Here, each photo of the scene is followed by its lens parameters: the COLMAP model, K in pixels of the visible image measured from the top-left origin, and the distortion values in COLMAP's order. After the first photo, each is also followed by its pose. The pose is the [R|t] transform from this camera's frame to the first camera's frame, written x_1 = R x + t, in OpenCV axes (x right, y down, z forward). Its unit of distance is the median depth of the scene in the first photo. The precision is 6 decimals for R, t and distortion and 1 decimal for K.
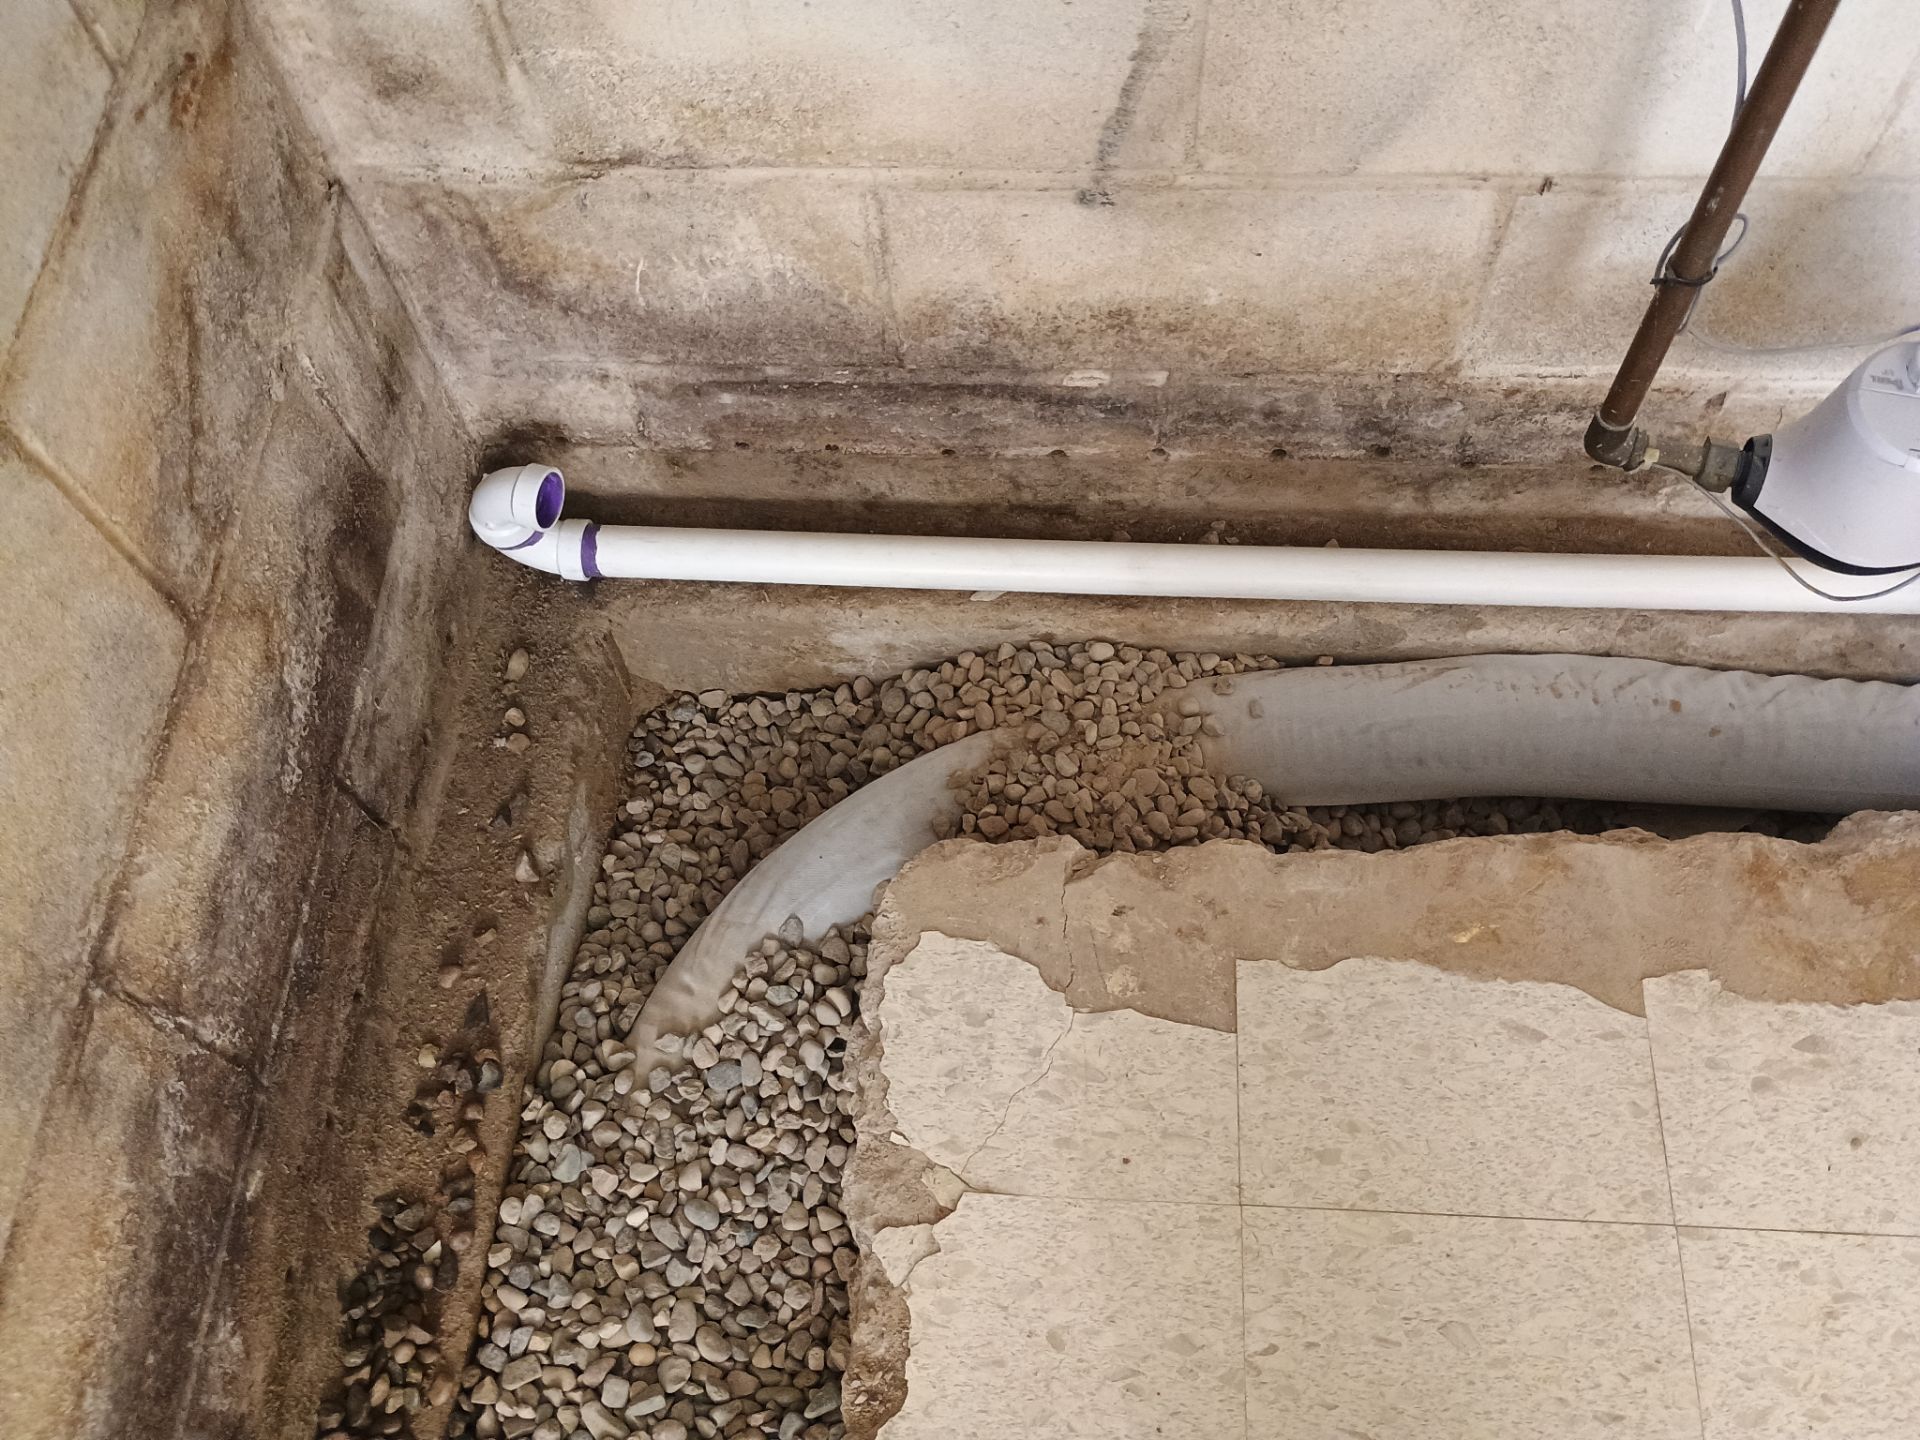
lens RADIAL K [[1669.7, 0, 979.1], [0, 1669.7, 715.2], [0, 0, 1]] dist [0.062073, -0.079520]
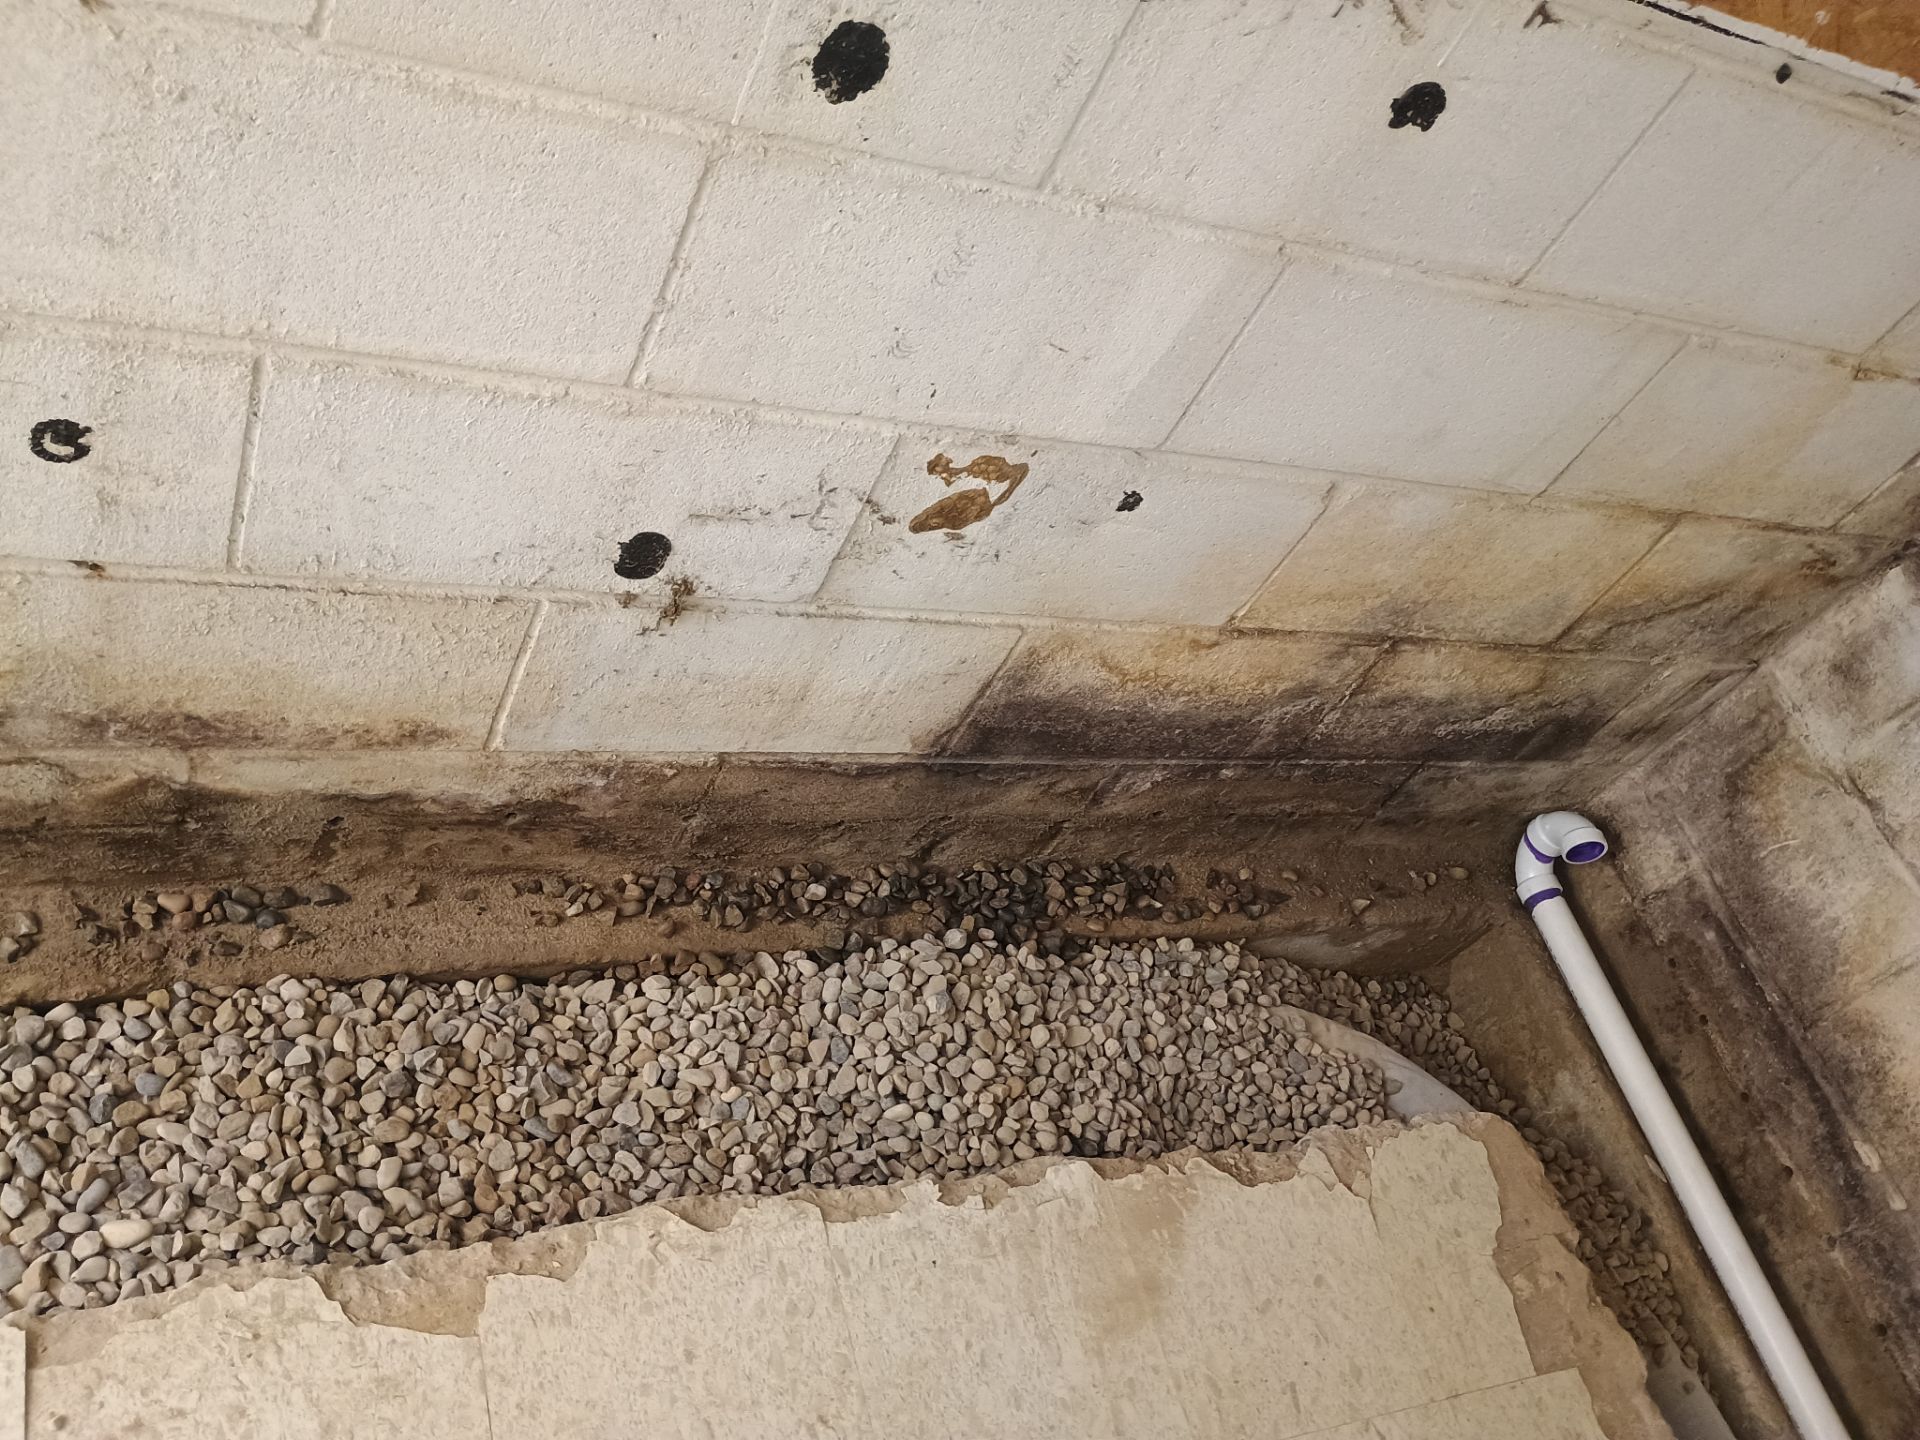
lens RADIAL K [[1669.7, 0, 949.6], [0, 1669.7, 721.0], [0, 0, 1]] dist [0.062073, -0.079520]
pose [[0.303229, 0.832891, -0.462974, 0.190057], [-0.952904, 0.267654, -0.142603, 0.657923], [0.005144, 0.484411, 0.874826, -0.427761]]
